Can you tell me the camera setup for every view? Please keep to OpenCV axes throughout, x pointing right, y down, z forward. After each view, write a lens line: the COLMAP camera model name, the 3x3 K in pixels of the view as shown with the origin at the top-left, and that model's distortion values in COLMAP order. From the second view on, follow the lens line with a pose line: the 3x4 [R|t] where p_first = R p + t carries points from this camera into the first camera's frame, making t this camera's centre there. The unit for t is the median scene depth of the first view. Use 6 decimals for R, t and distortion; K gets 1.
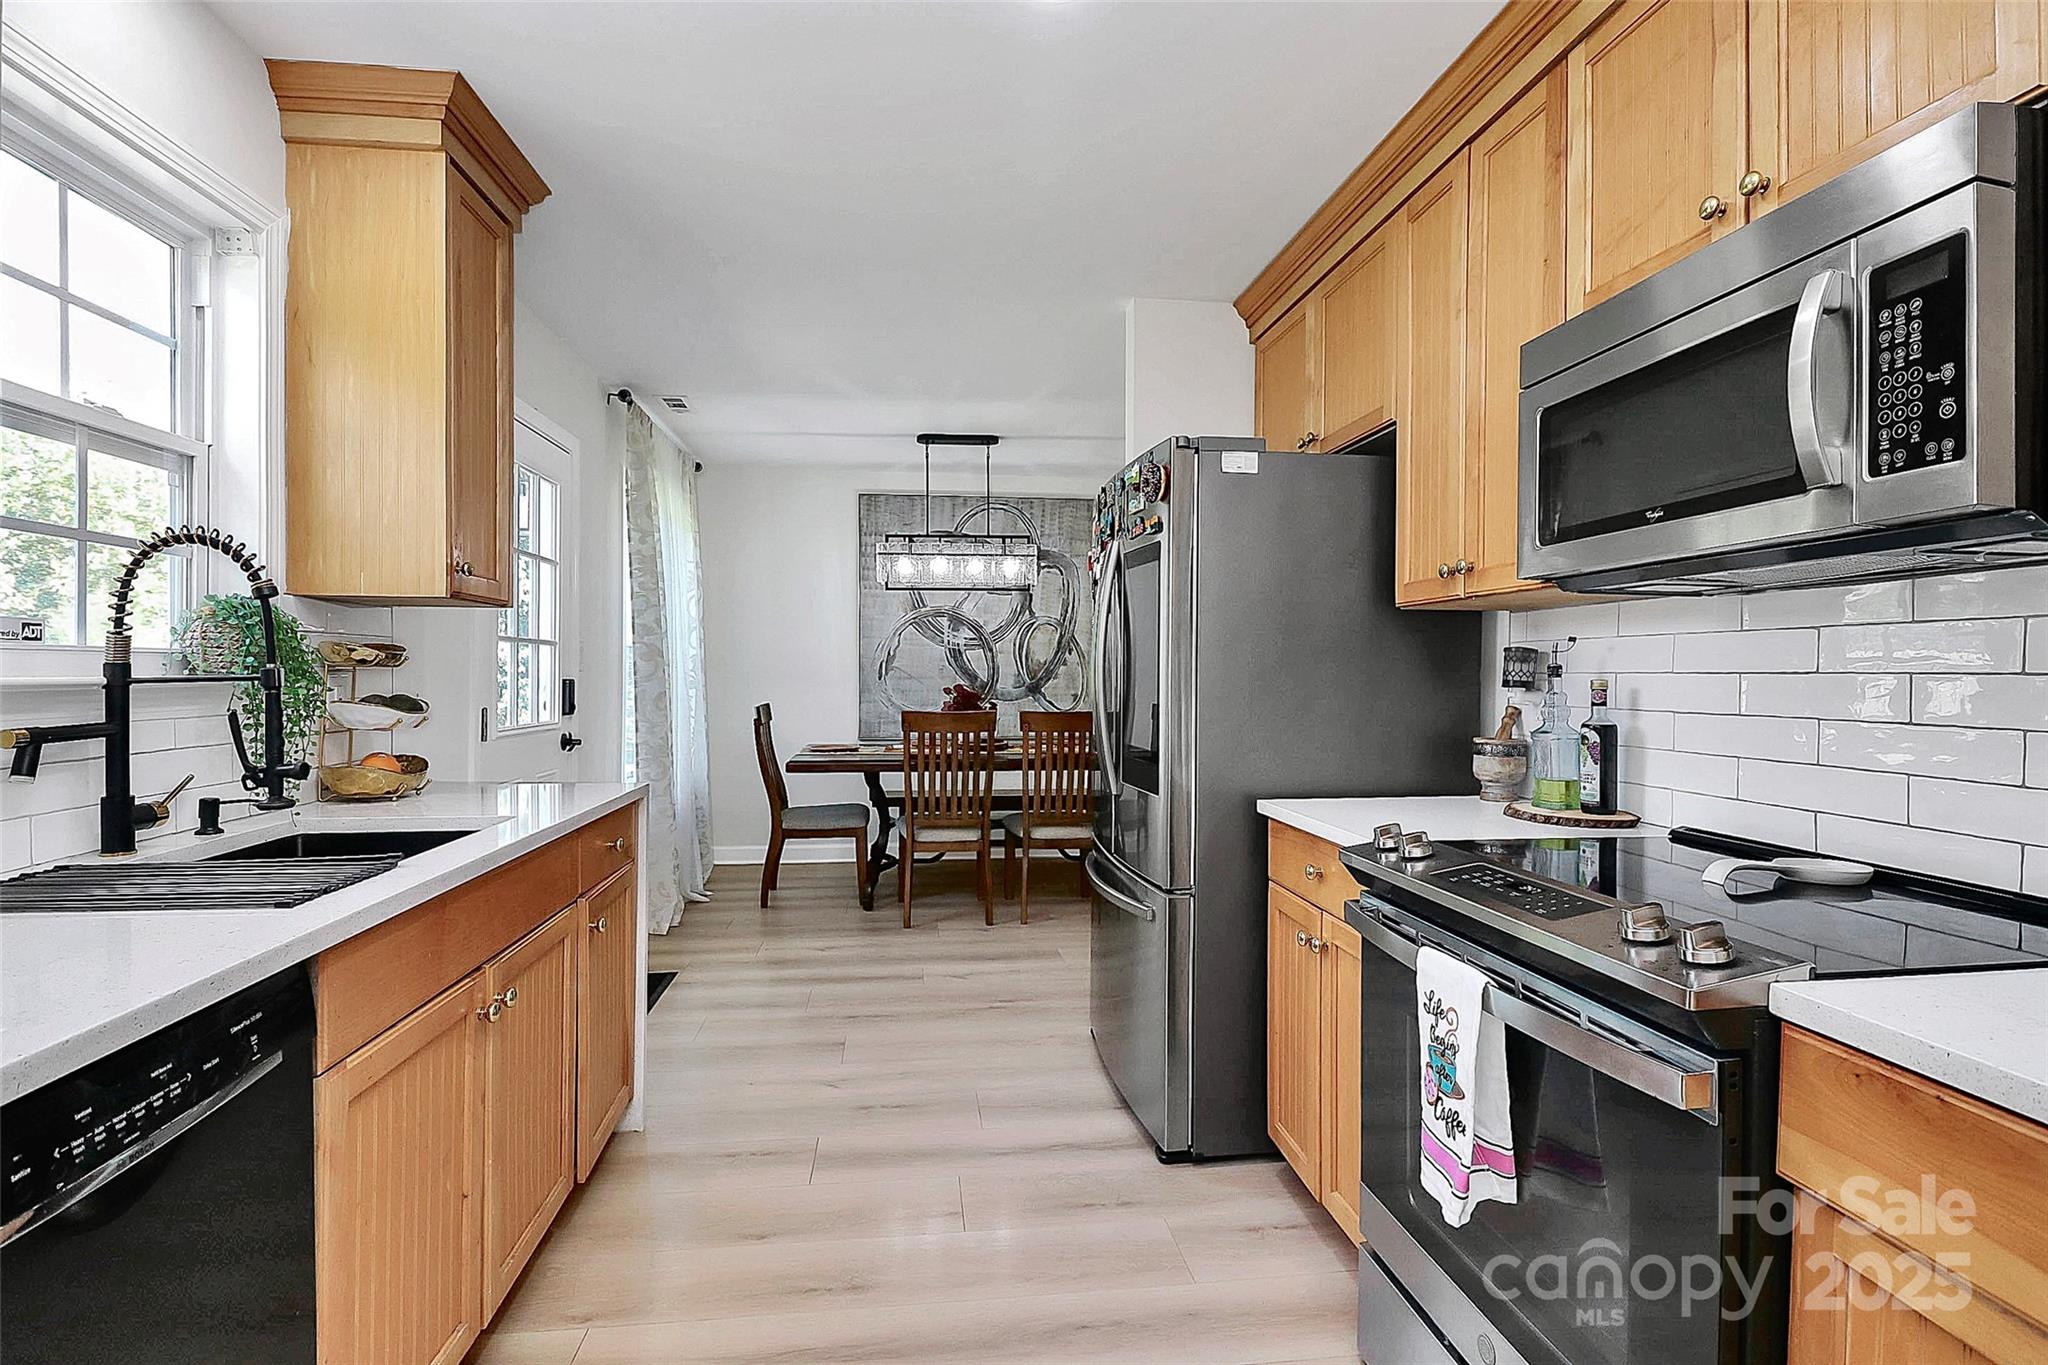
lens RADIAL K [[981.1, 0, 1024.0], [0, 981.1, 682.5], [0, 0, 1]] dist [0.011381, -0.009900]
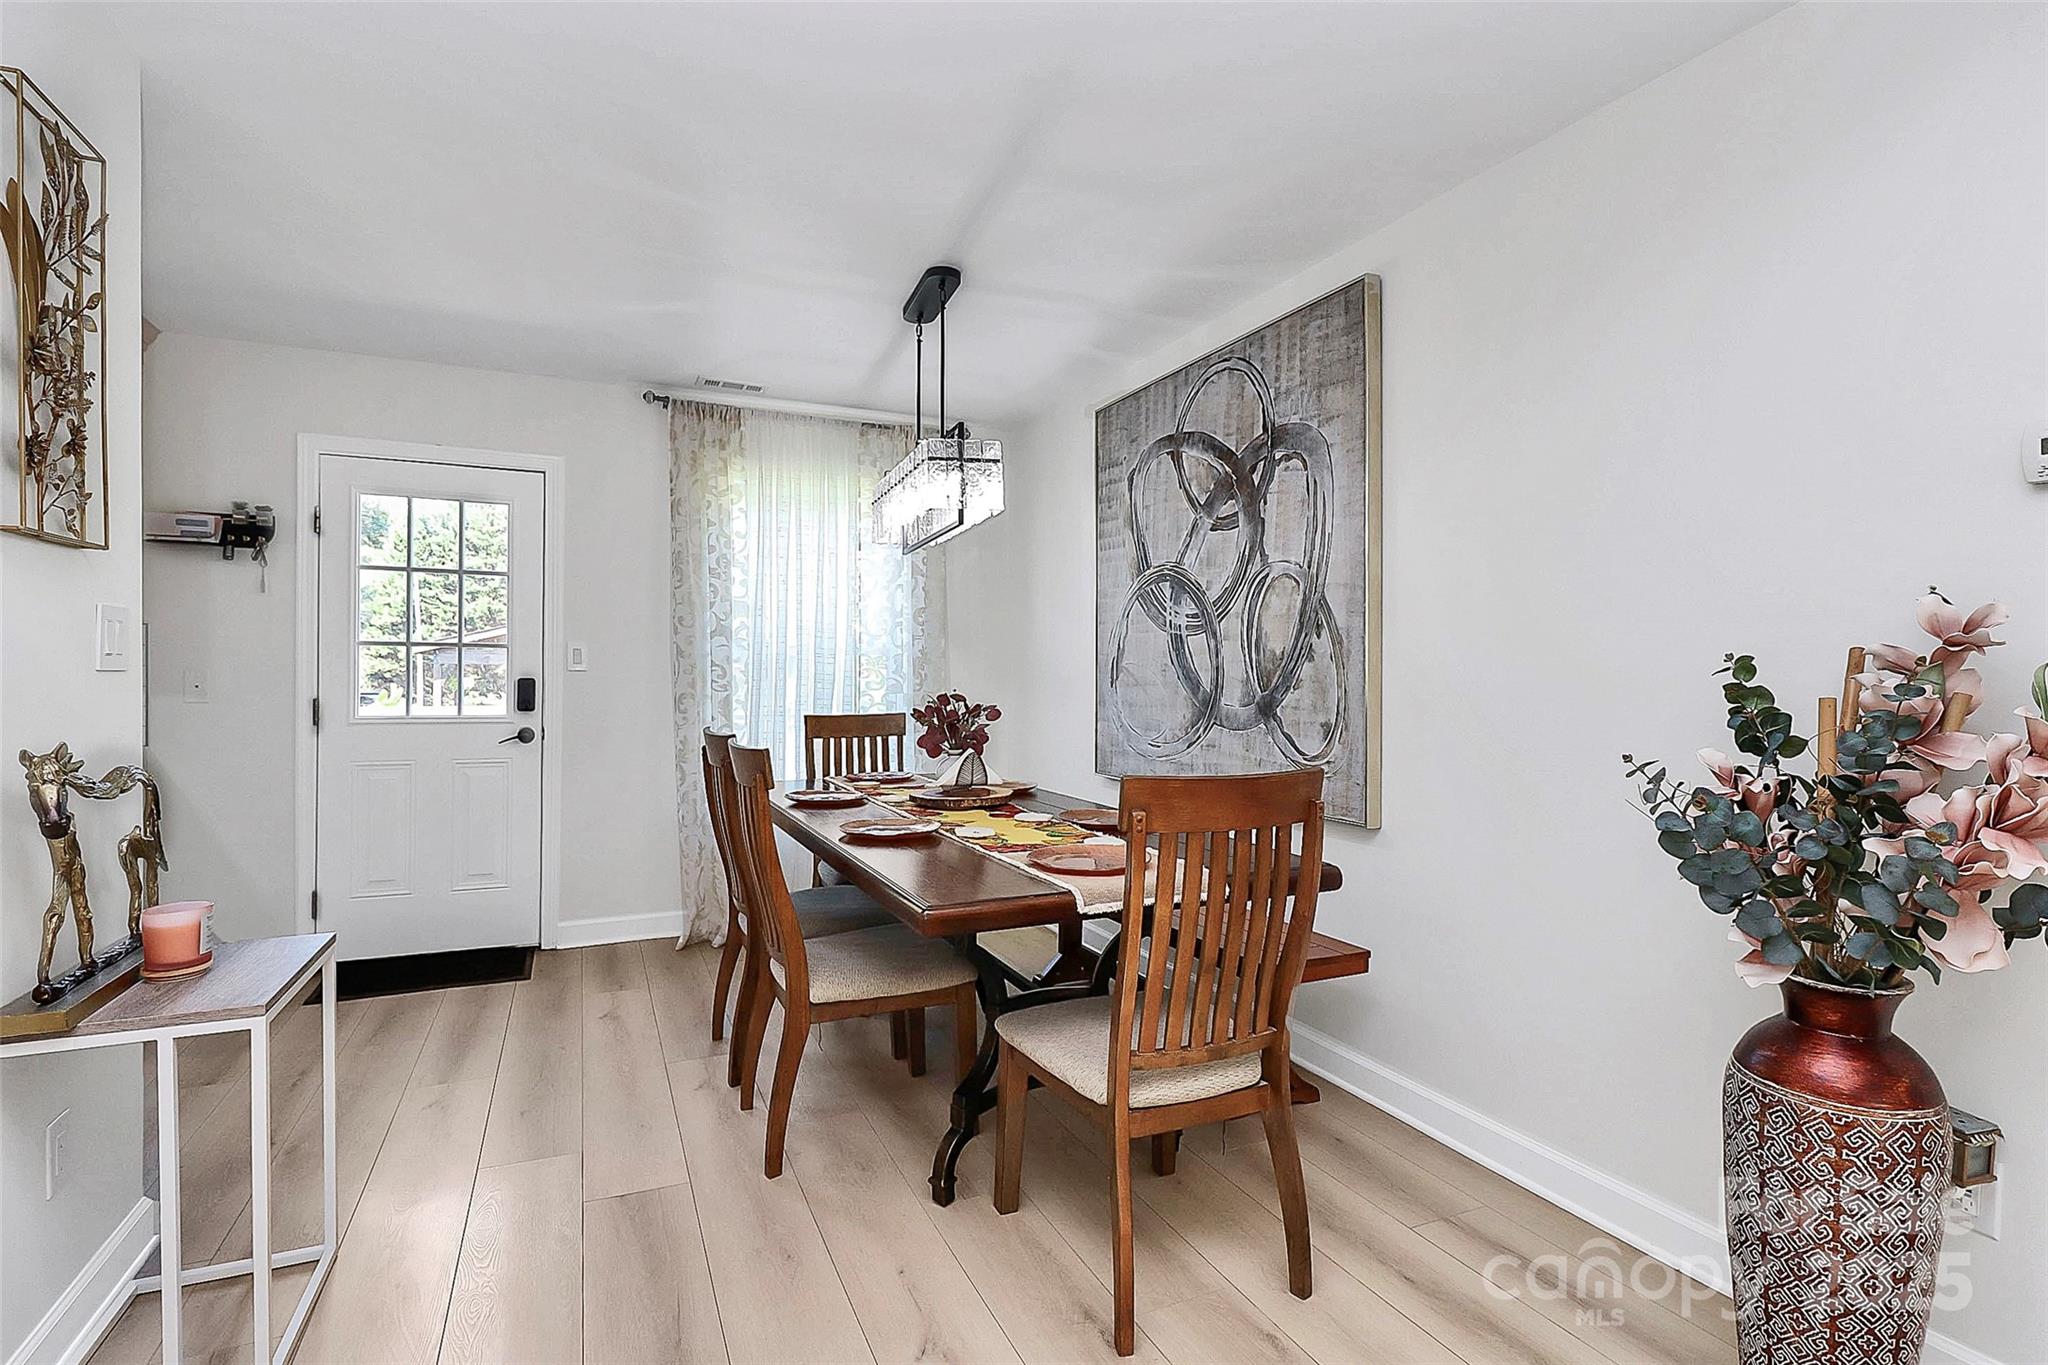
lens RADIAL K [[958.6, 0, 1024.0], [0, 958.6, 682.5], [0, 0, 1]] dist [0.000099, -0.010201]
pose [[0.300551, 0.007382, -0.953737, 1.156280], [-0.015326, 0.999878, 0.002909, -0.016577], [0.953642, 0.013743, 0.300628, 1.940103]]
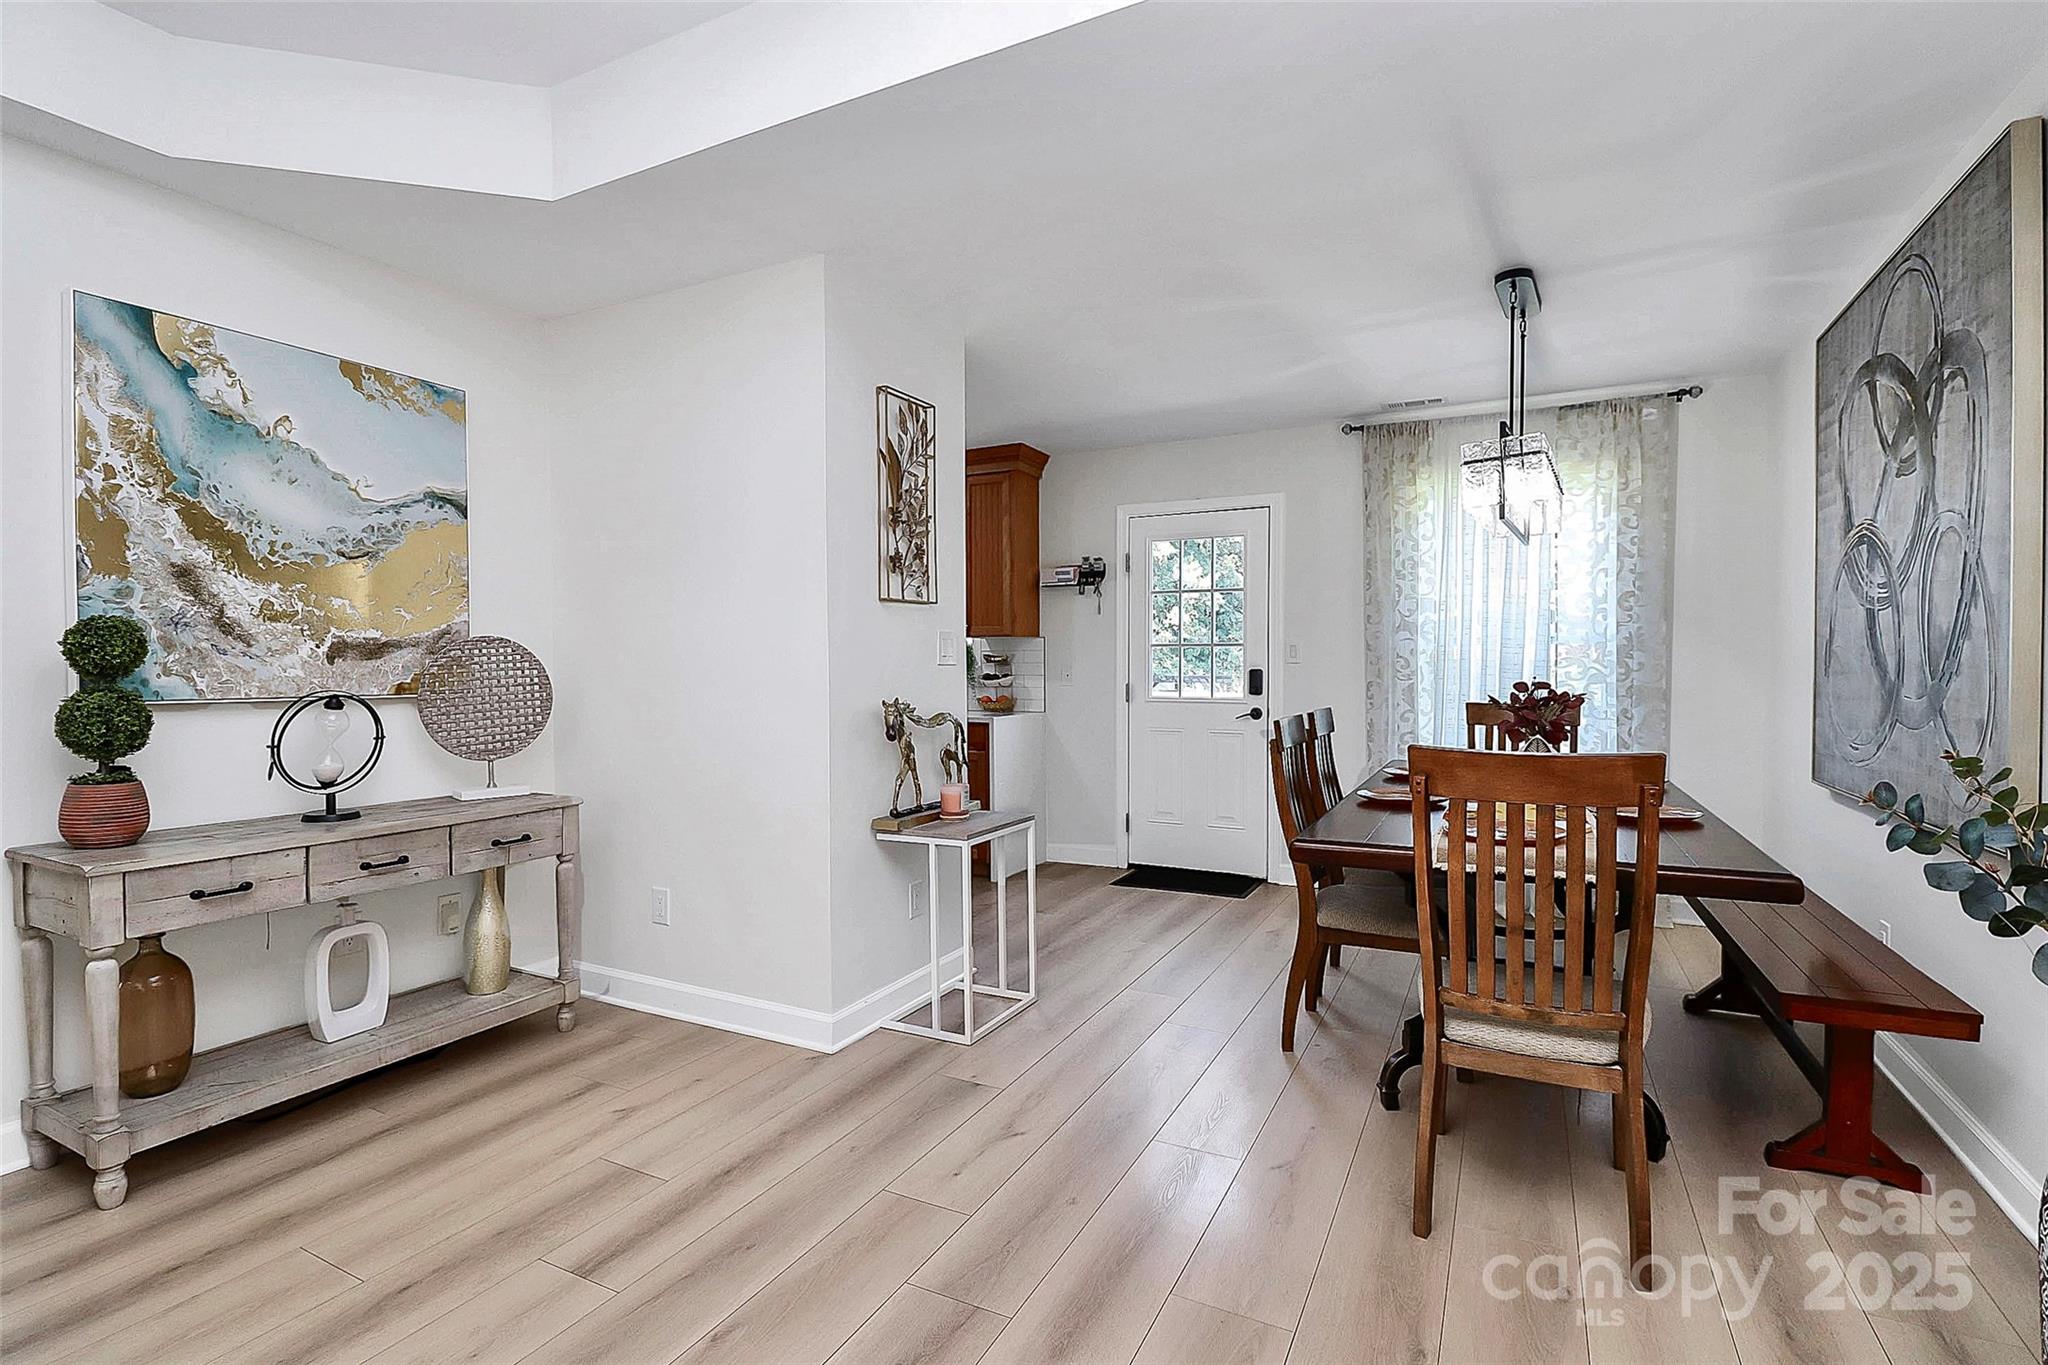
lens RADIAL K [[958.6, 0, 1024.0], [0, 958.6, 682.5], [0, 0, 1]] dist [0.000099, -0.010201]
pose [[-0.561884, 0.012266, -0.827125, 1.380622], [-0.007702, 0.999769, 0.020059, -0.014957], [0.827180, 0.017642, -0.561660, 2.404511]]
